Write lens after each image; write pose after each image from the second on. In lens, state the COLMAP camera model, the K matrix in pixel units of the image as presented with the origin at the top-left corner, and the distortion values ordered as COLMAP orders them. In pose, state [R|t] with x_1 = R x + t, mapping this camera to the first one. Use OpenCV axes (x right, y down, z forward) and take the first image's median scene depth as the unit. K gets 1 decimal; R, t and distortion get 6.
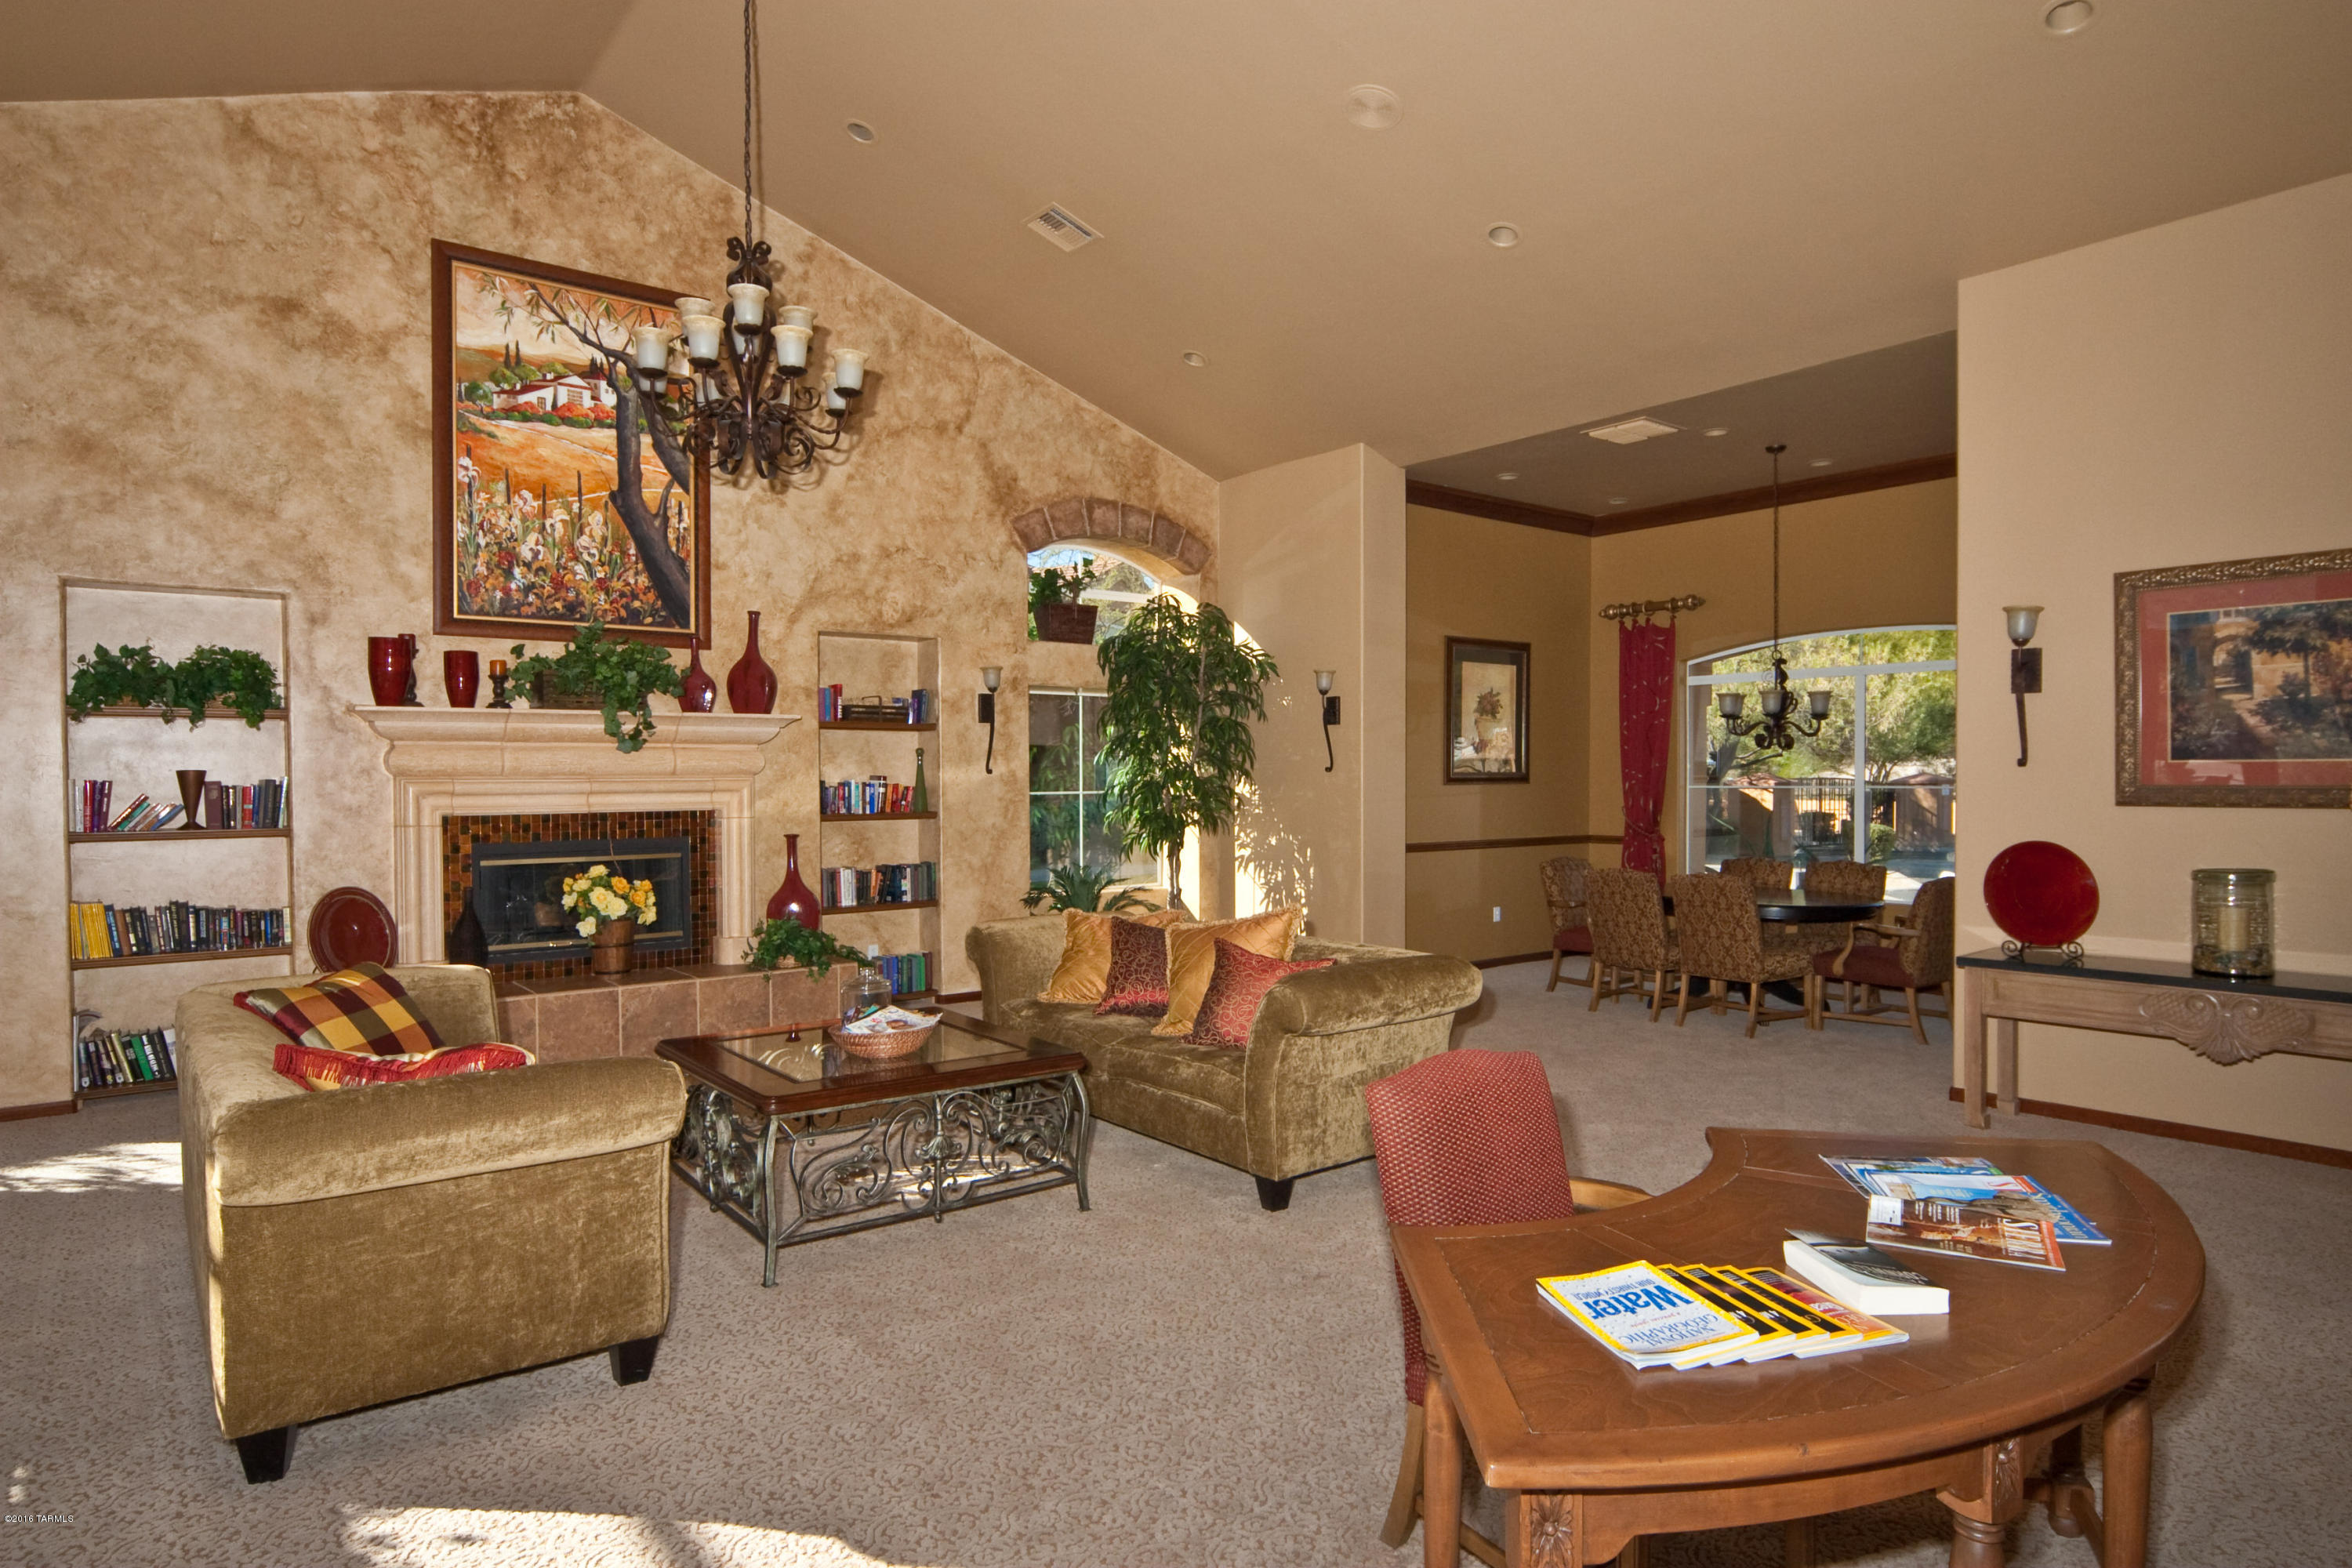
lens RADIAL K [[1304.8, 0, 1174.6], [0, 1304.8, 793.6], [0, 0, 1]] dist [-0.018480, 0.000661]
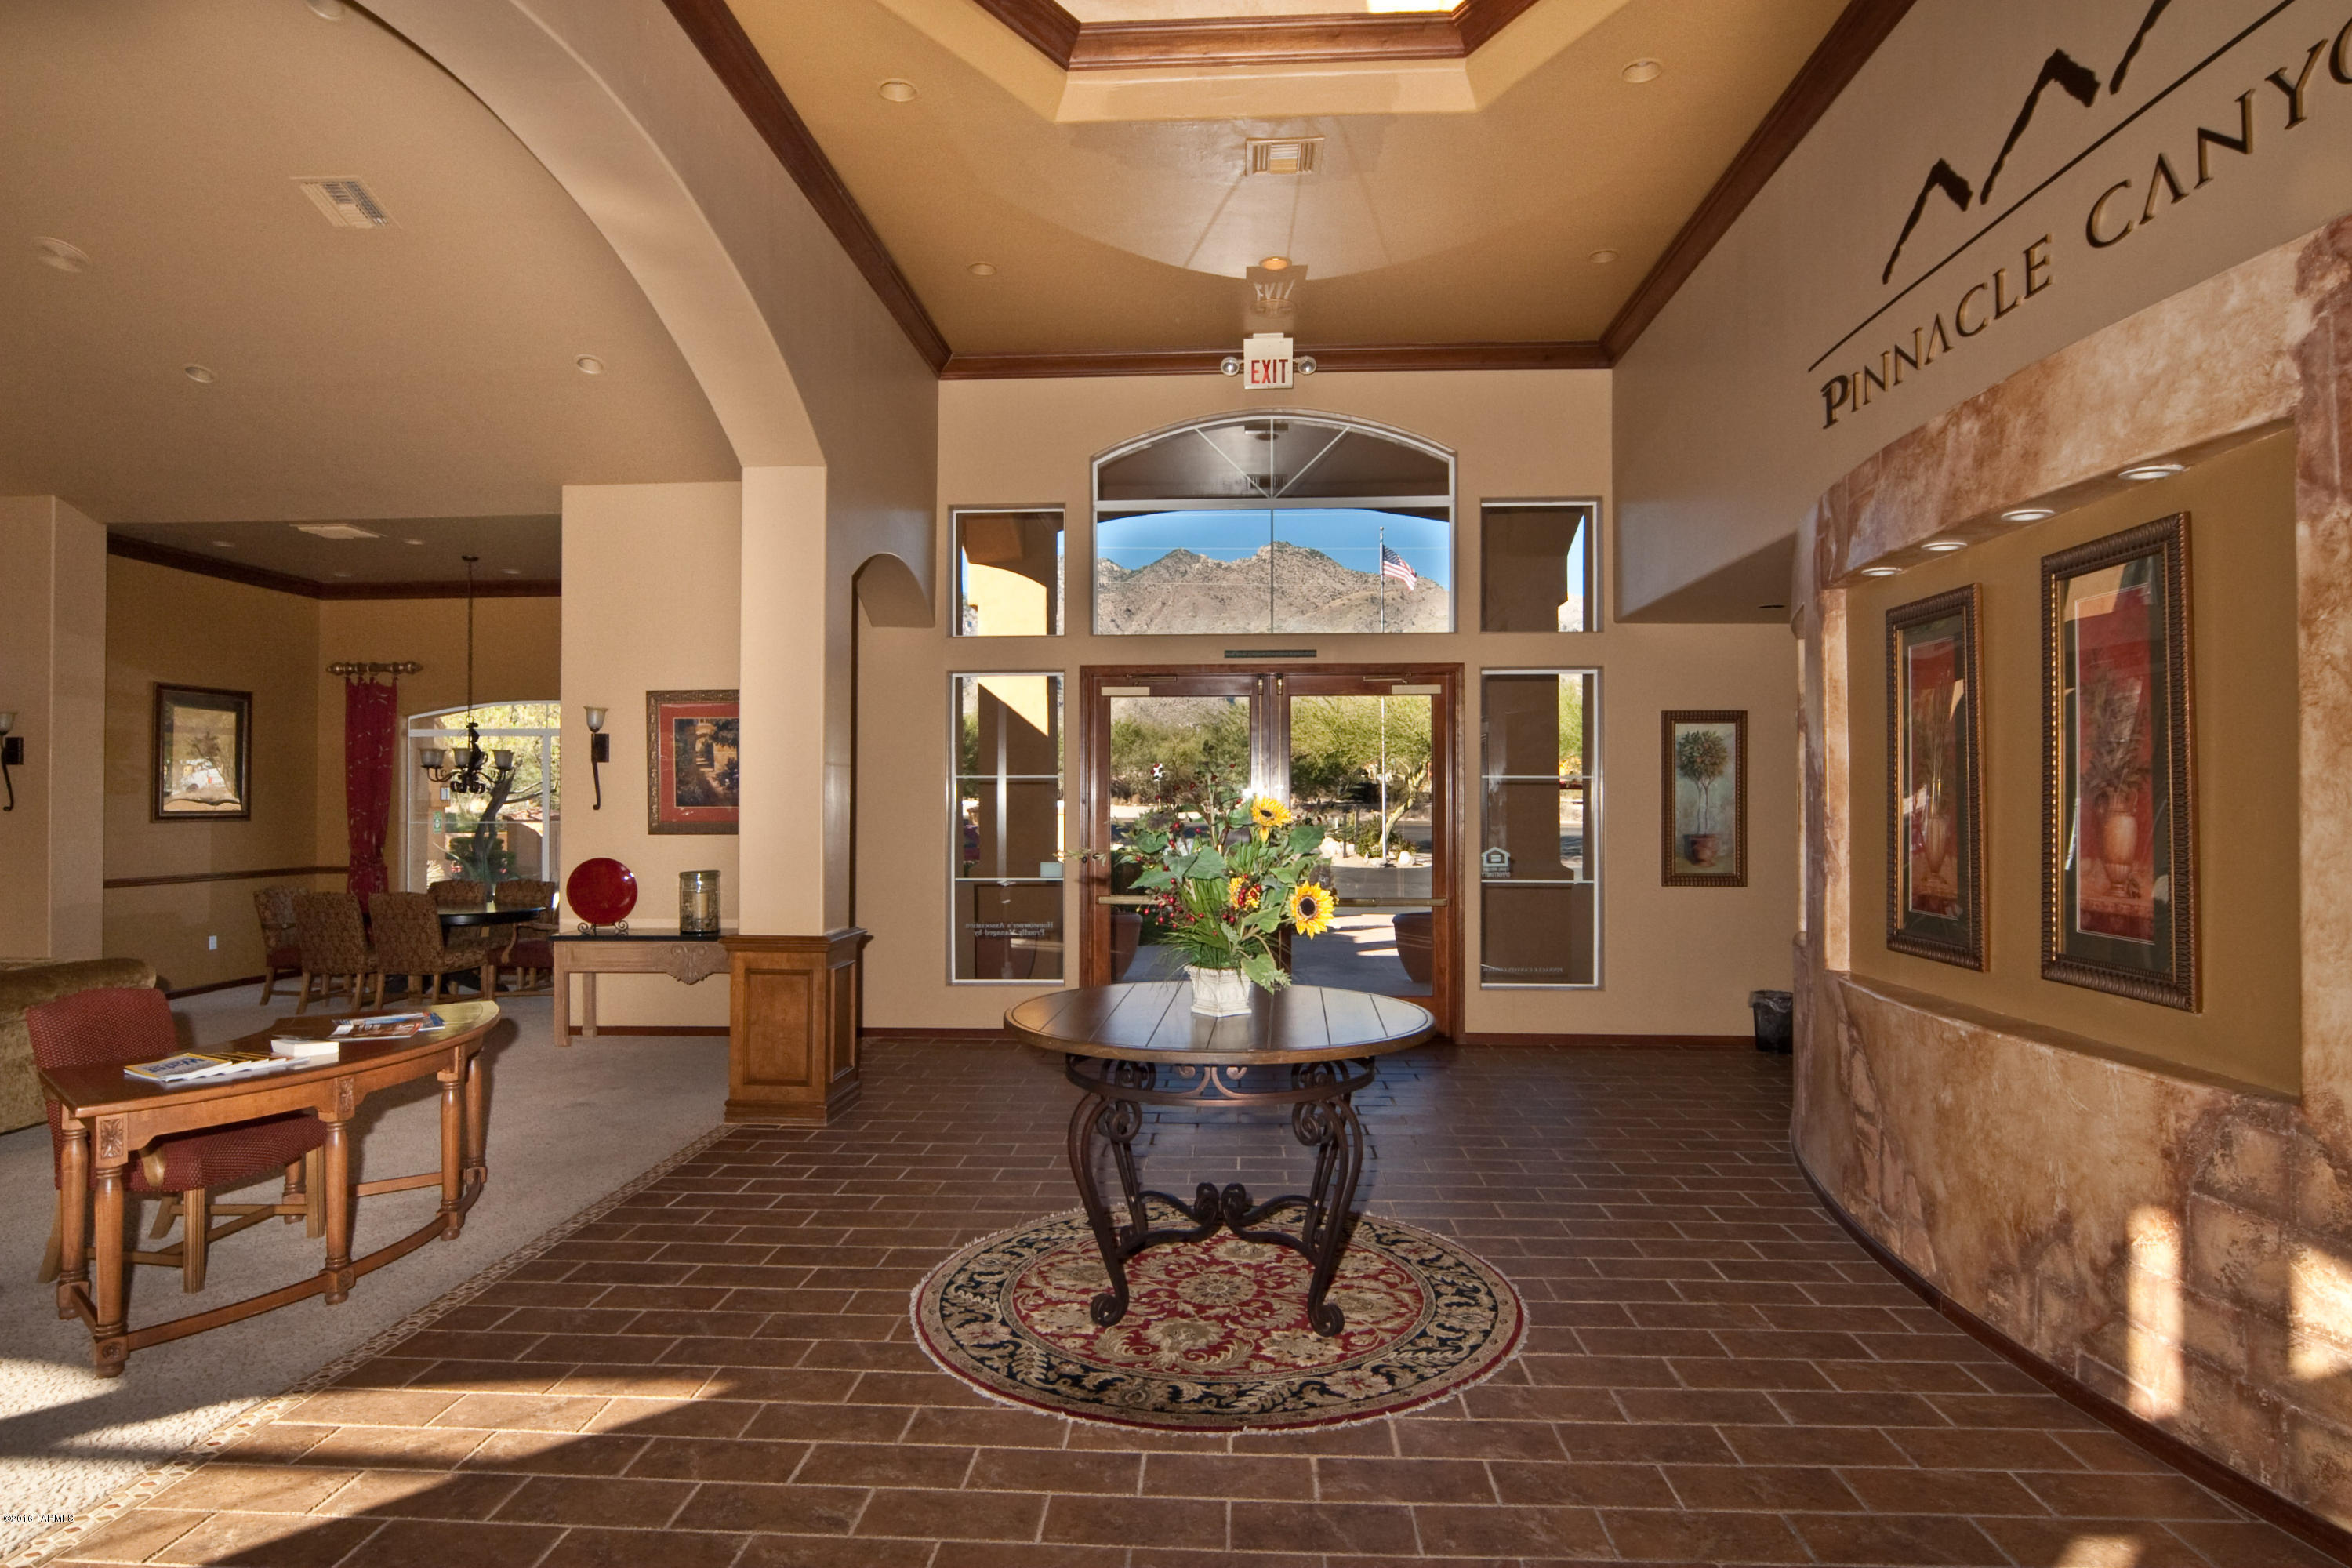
lens RADIAL K [[1304.8, 0, 1174.6], [0, 1304.8, 793.6], [0, 0, 1]] dist [-0.018480, 0.000661]
pose [[0.659949, 0.009980, 0.751244, -0.035832], [0.008703, 0.999743, -0.020927, -0.001193], [-0.751260, 0.020349, 0.659692, -0.354949]]
